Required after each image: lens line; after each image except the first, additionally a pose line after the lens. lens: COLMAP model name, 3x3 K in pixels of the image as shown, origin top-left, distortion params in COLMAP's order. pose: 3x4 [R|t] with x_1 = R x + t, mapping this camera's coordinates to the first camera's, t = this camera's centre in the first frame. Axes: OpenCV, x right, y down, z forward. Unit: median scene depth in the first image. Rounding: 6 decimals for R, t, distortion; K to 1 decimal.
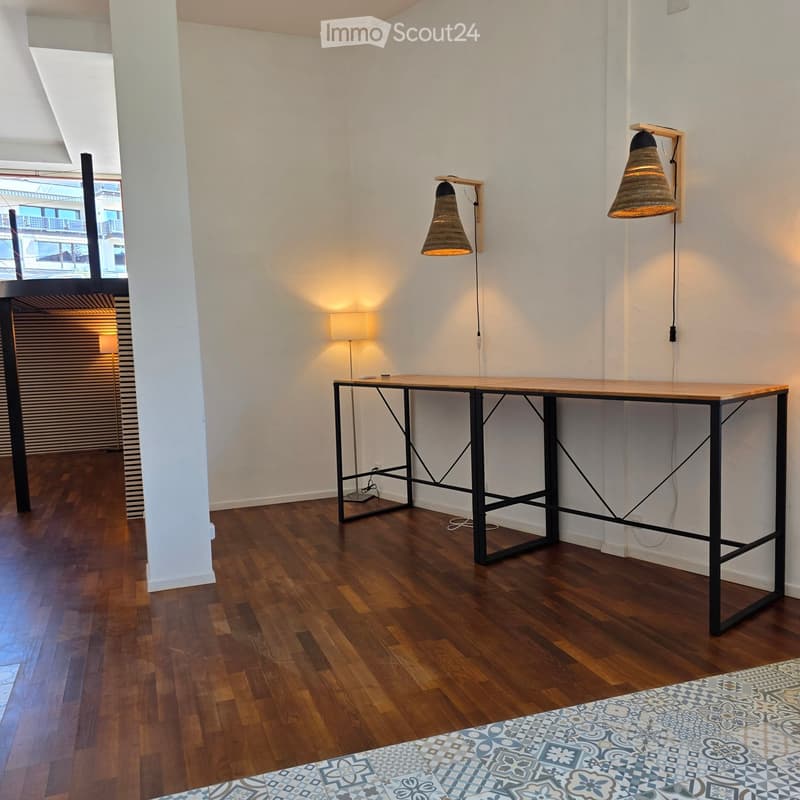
lens RADIAL K [[716.2, 0, 392.8], [0, 716.2, 412.9], [0, 0, 1]] dist [0.081088, -0.096839]
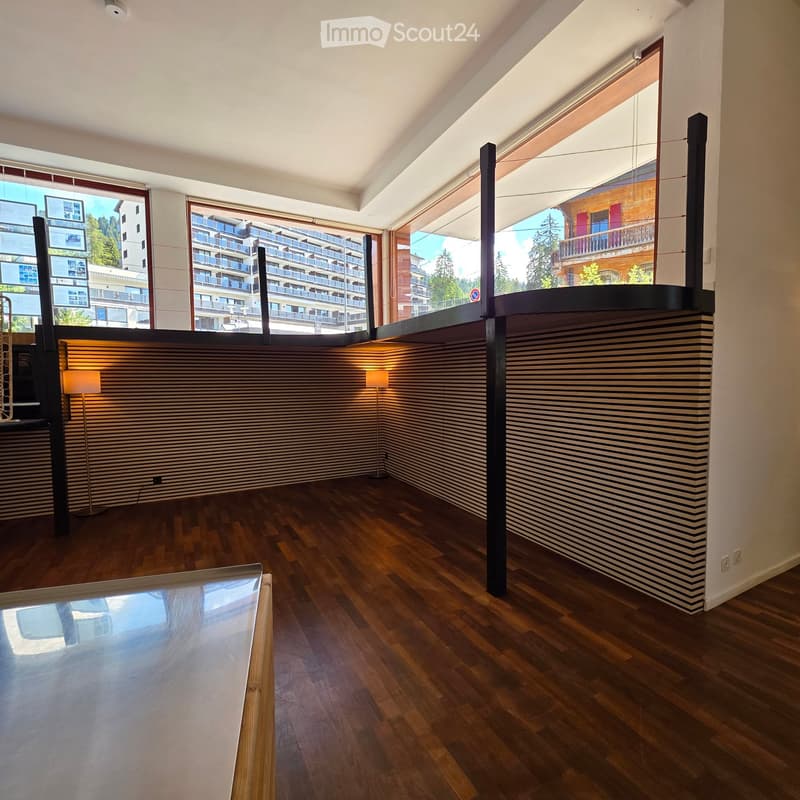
lens RADIAL K [[425.2, 0, 404.1], [0, 425.2, 400.0], [0, 0, 1]] dist [0.005406, -0.000993]
pose [[0.989163, 0.015384, 0.146011, -1.132219], [-0.007490, 0.998488, -0.054459, -0.070554], [-0.146628, 0.052775, 0.987783, 0.940354]]
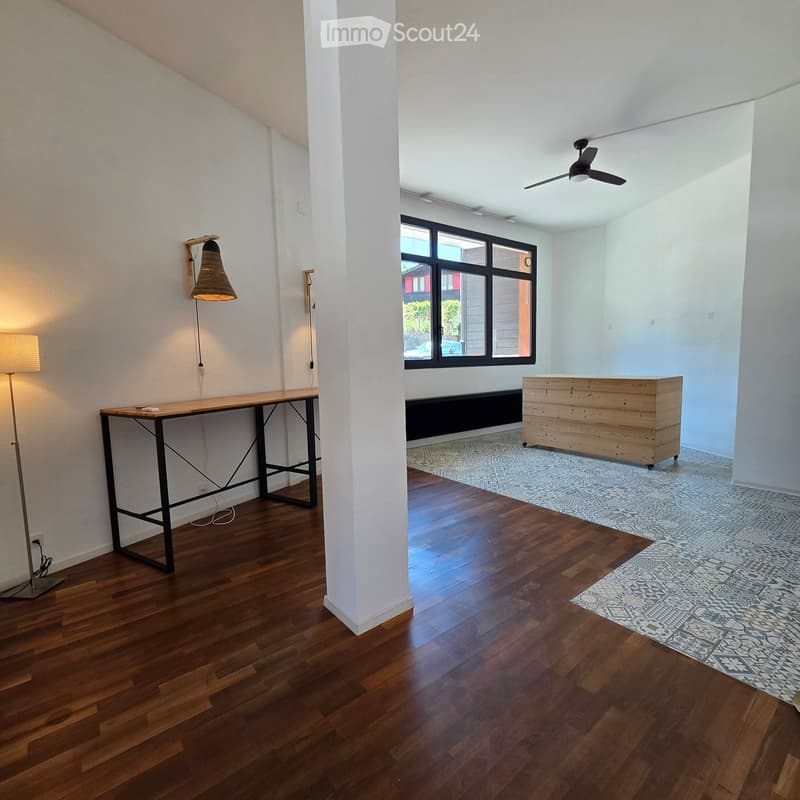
lens RADIAL K [[424.6, 0, 403.1], [0, 424.6, 401.3], [0, 0, 1]] dist [0.001601, -0.000374]
pose [[-0.327115, -0.057991, 0.943203, -0.970339], [0.131147, 0.985671, 0.106085, -0.111918], [-0.935840, 0.158400, -0.314823, 1.279346]]
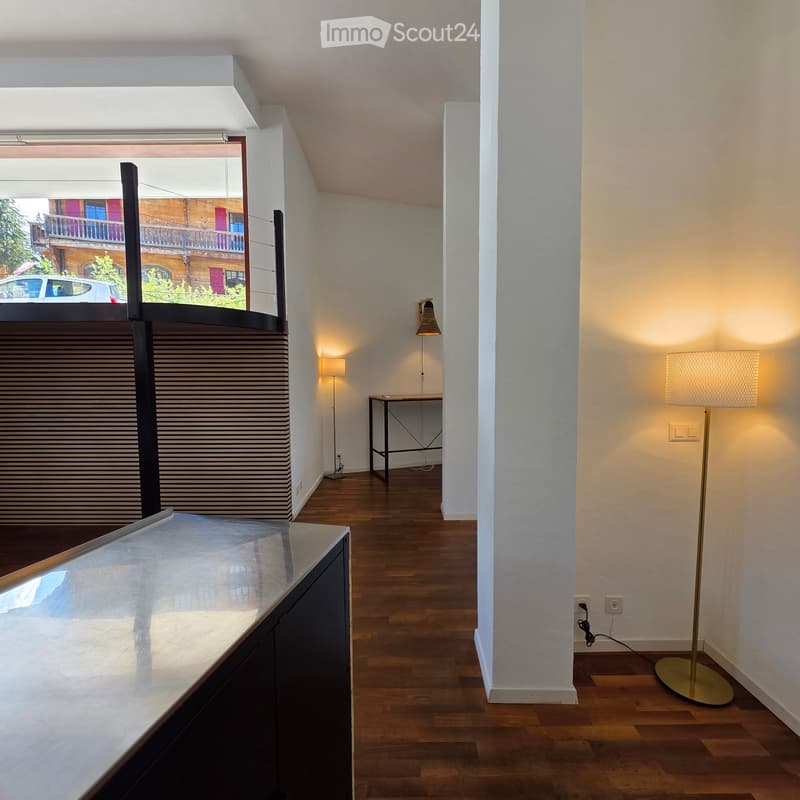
lens RADIAL K [[425.2, 0, 404.1], [0, 425.2, 400.0], [0, 0, 1]] dist [0.005406, -0.000993]
pose [[0.335736, -0.030680, 0.941456, -1.478608], [0.091612, 0.995795, -0.000220, -0.055783], [-0.937490, 0.086323, 0.337135, 0.899870]]
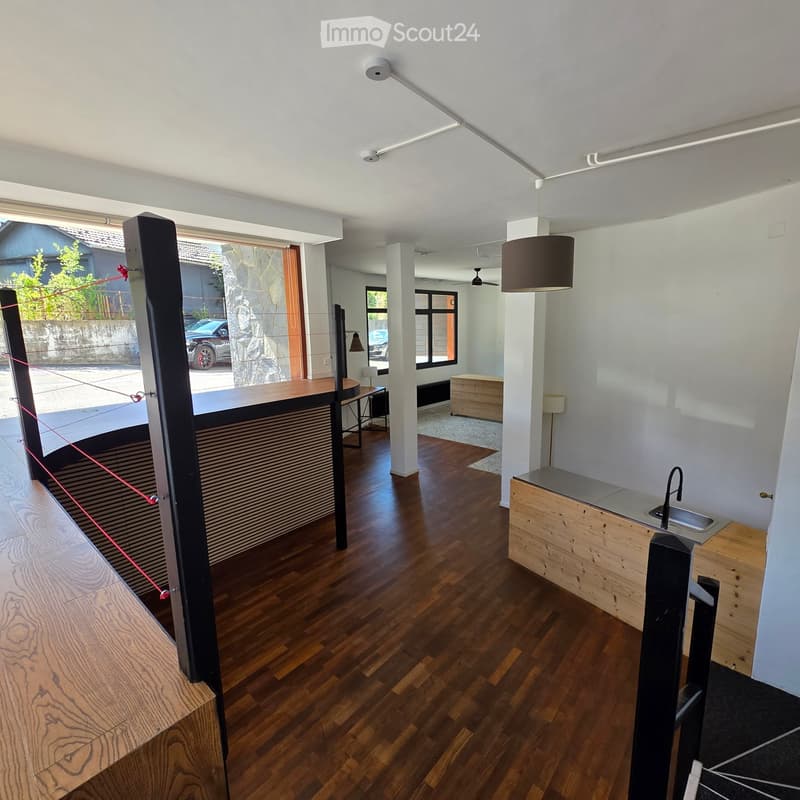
lens RADIAL K [[425.2, 0, 404.1], [0, 425.2, 400.0], [0, 0, 1]] dist [0.005406, -0.000993]
pose [[-0.486175, -0.118477, 0.865793, -2.090794], [0.126152, 0.970873, 0.203695, -0.492185], [-0.864708, 0.208253, -0.457068, 2.046099]]
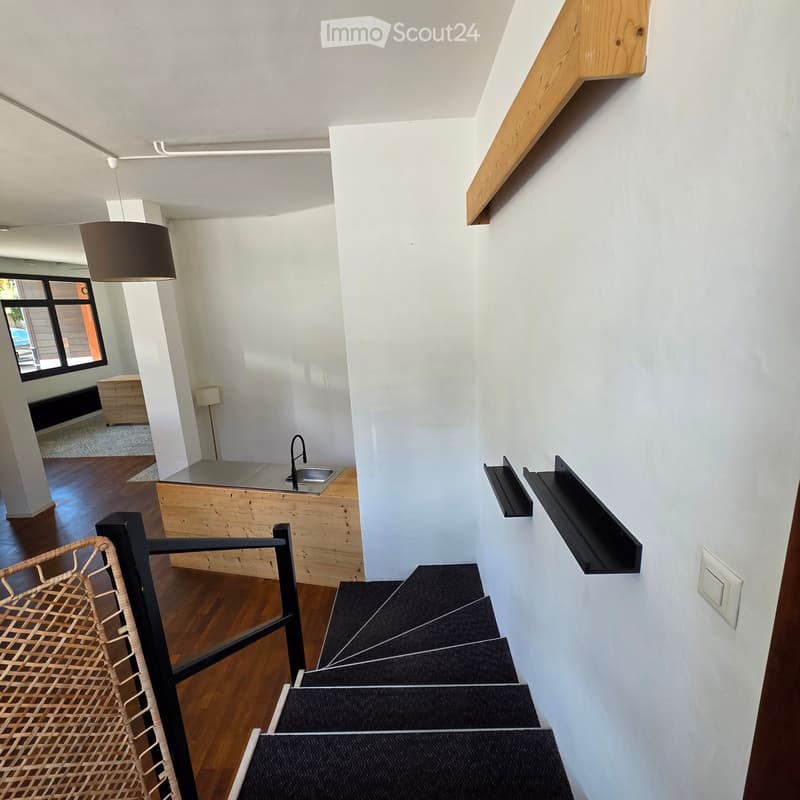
lens RADIAL K [[425.2, 0, 404.1], [0, 425.2, 400.0], [0, 0, 1]] dist [0.005406, -0.000993]
pose [[-0.931472, -0.012398, 0.363601, -2.241329], [0.109733, 0.943300, 0.313279, -0.479562], [-0.346869, 0.331709, -0.877297, 1.961672]]
